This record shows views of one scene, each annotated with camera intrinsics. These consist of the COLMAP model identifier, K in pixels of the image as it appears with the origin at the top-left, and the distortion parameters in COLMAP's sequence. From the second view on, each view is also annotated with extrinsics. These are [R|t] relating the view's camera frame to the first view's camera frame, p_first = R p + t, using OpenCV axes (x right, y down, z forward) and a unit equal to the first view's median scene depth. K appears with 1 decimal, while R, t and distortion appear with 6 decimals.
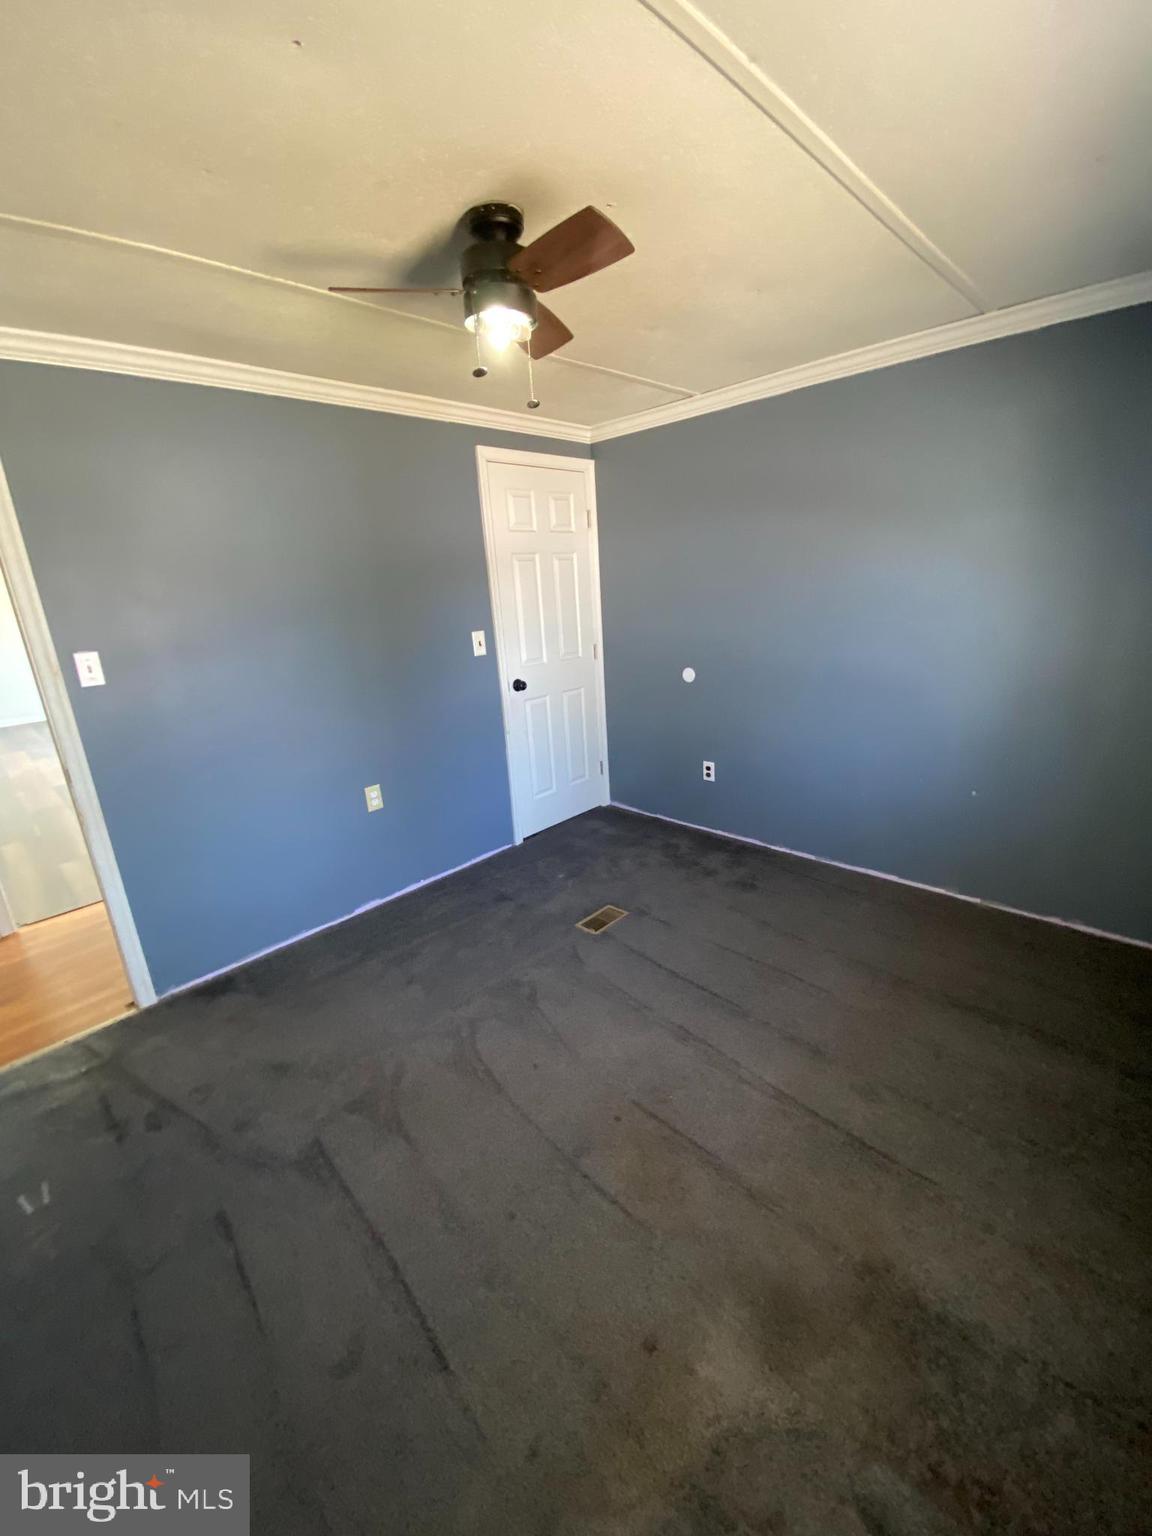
lens RADIAL K [[615.7, 0, 573.4], [0, 615.7, 768.0], [0, 0, 1]] dist [0.025003, -0.025651]
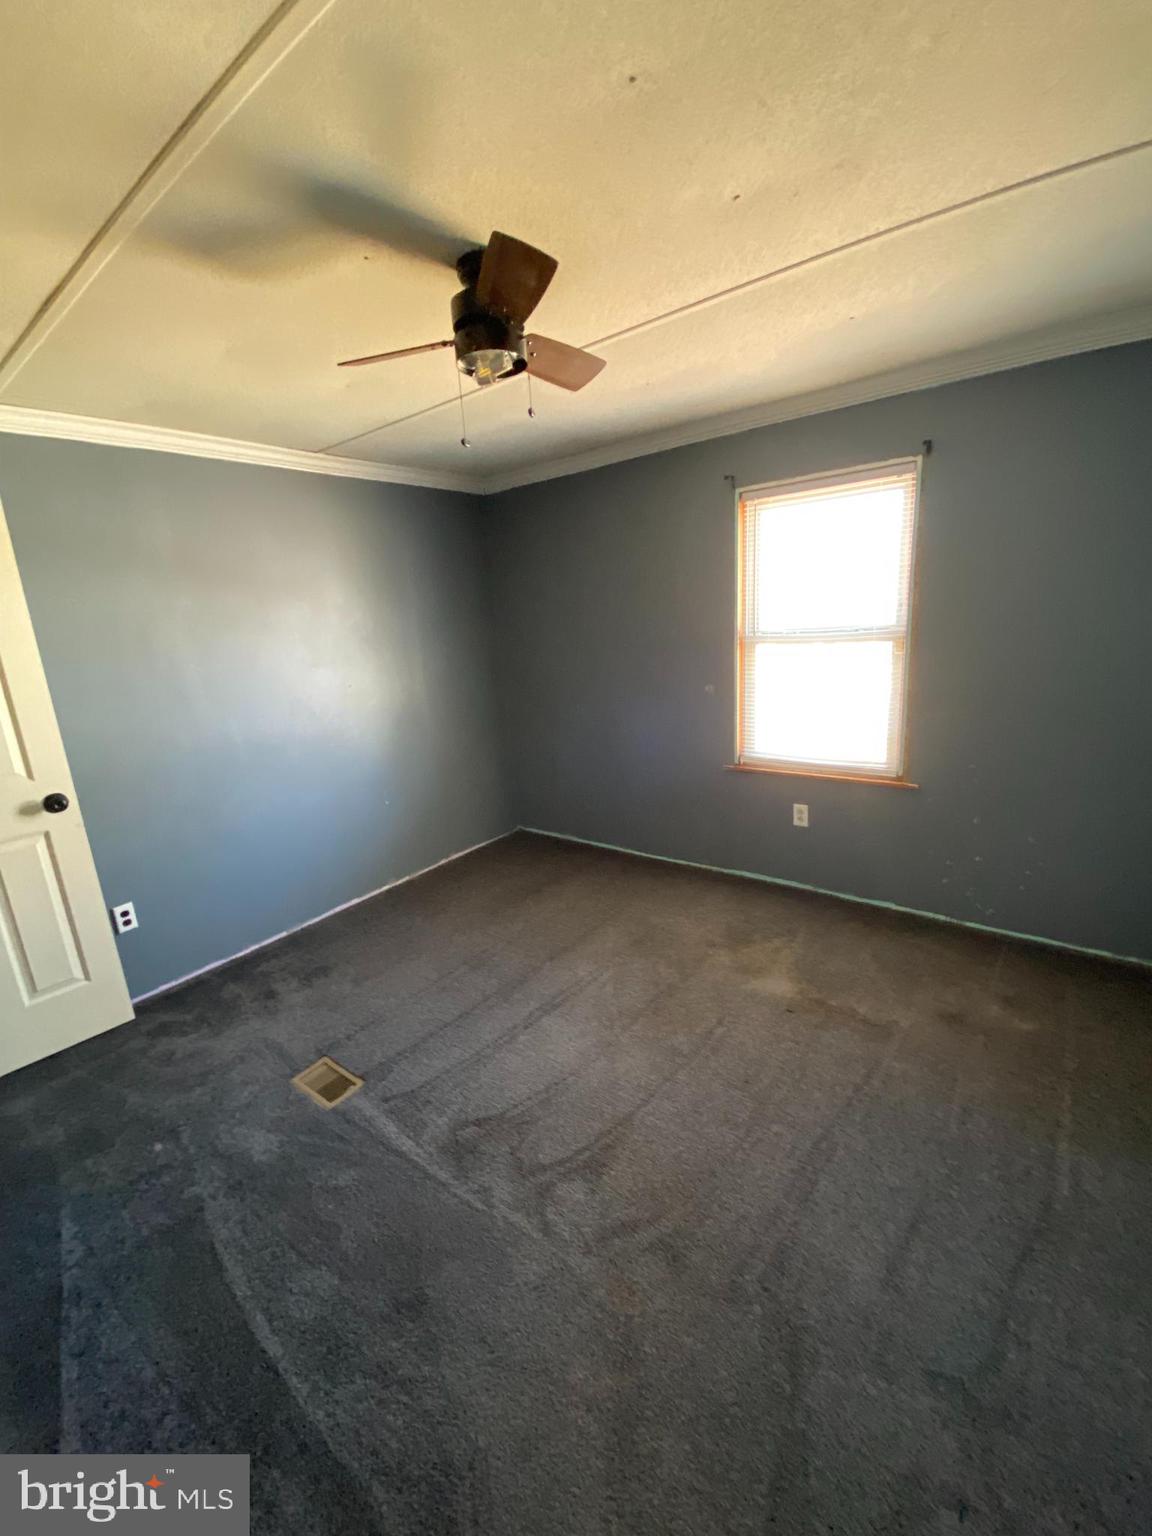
lens RADIAL K [[620.0, 0, 576.0], [0, 620.0, 768.0], [0, 0, 1]] dist [0.027549, -0.022565]
pose [[-0.115759, -0.170857, 0.978472, -0.641911], [0.354239, 0.913217, 0.201371, -0.141167], [-0.927963, 0.369923, -0.045189, 0.595034]]
